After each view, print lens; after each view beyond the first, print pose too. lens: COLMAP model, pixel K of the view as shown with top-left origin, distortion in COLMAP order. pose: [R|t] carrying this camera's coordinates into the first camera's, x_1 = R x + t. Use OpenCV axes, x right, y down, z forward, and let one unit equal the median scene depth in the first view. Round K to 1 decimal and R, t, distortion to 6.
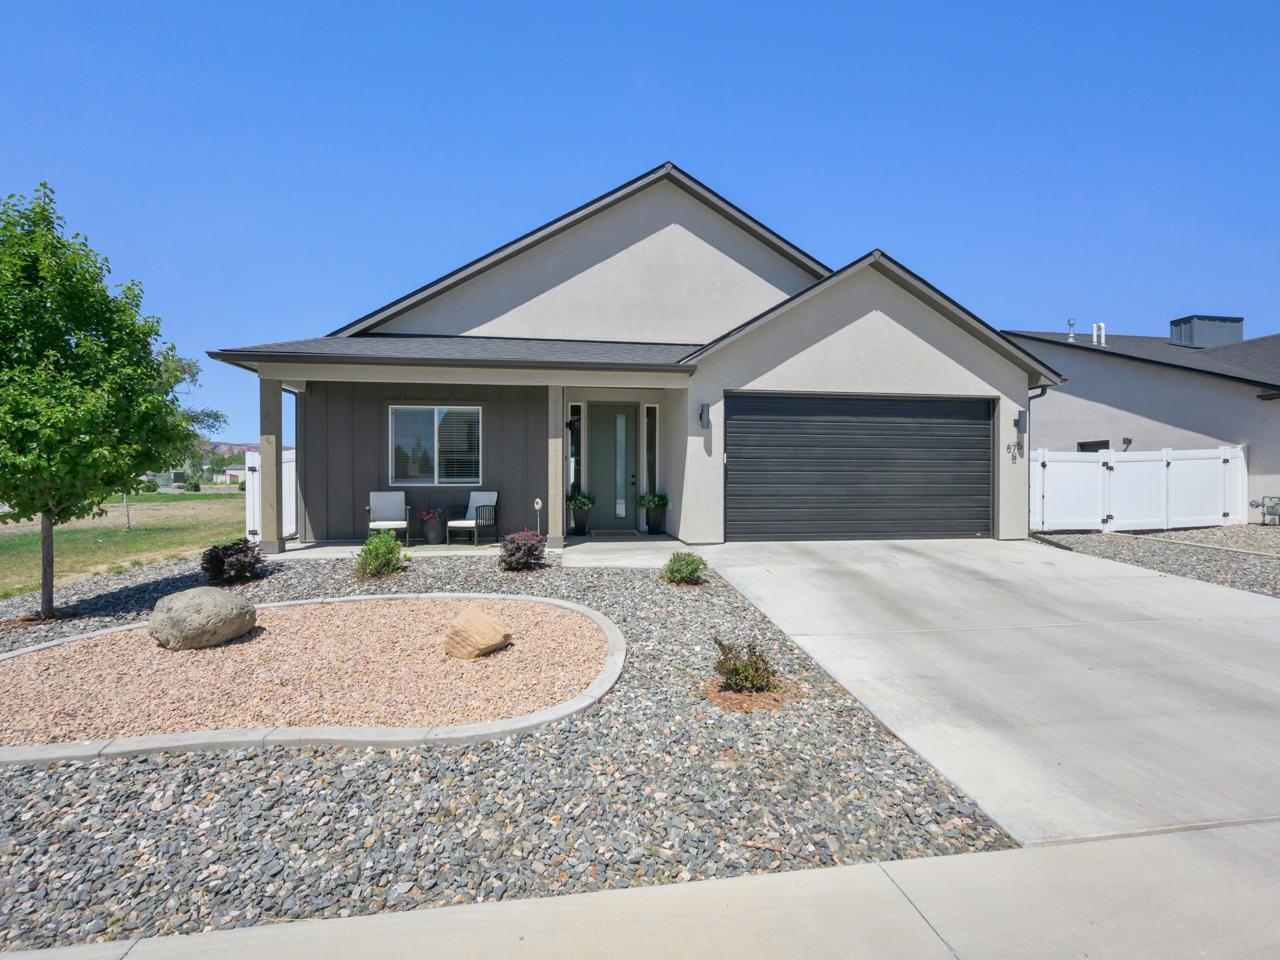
lens RADIAL K [[573.4, 0, 639.2], [0, 573.4, 481.9], [0, 0, 1]] dist [-0.000679, 0.000075]
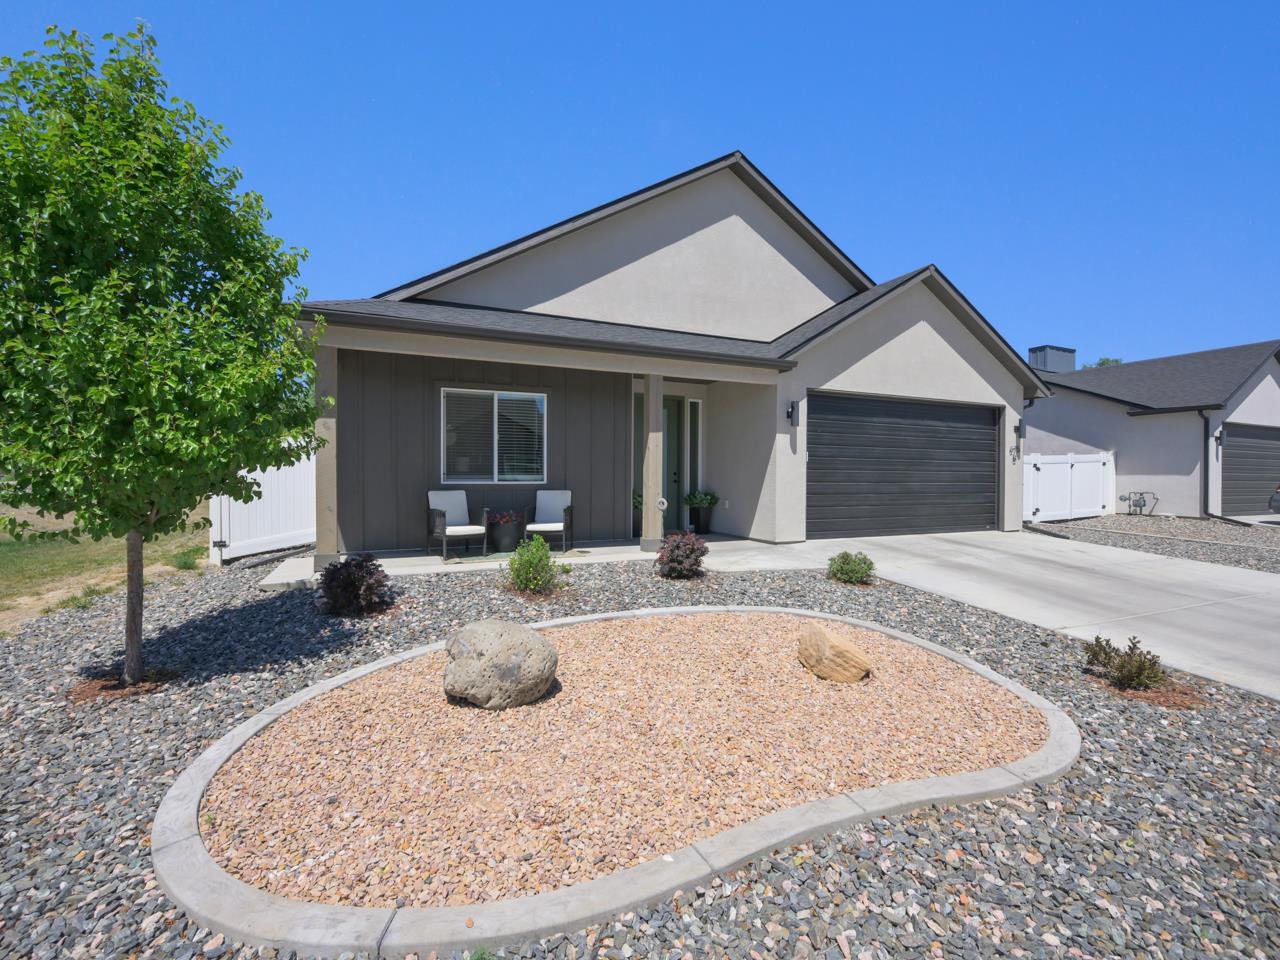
lens RADIAL K [[573.4, 0, 640.1], [0, 573.4, 480.0], [0, 0, 1]] dist [-0.000679, 0.000075]
pose [[0.959301, 0.002432, 0.282374, -0.391261], [-0.003109, 0.999993, 0.001947, -0.000869], [-0.282367, -0.002746, 0.959302, 0.113651]]
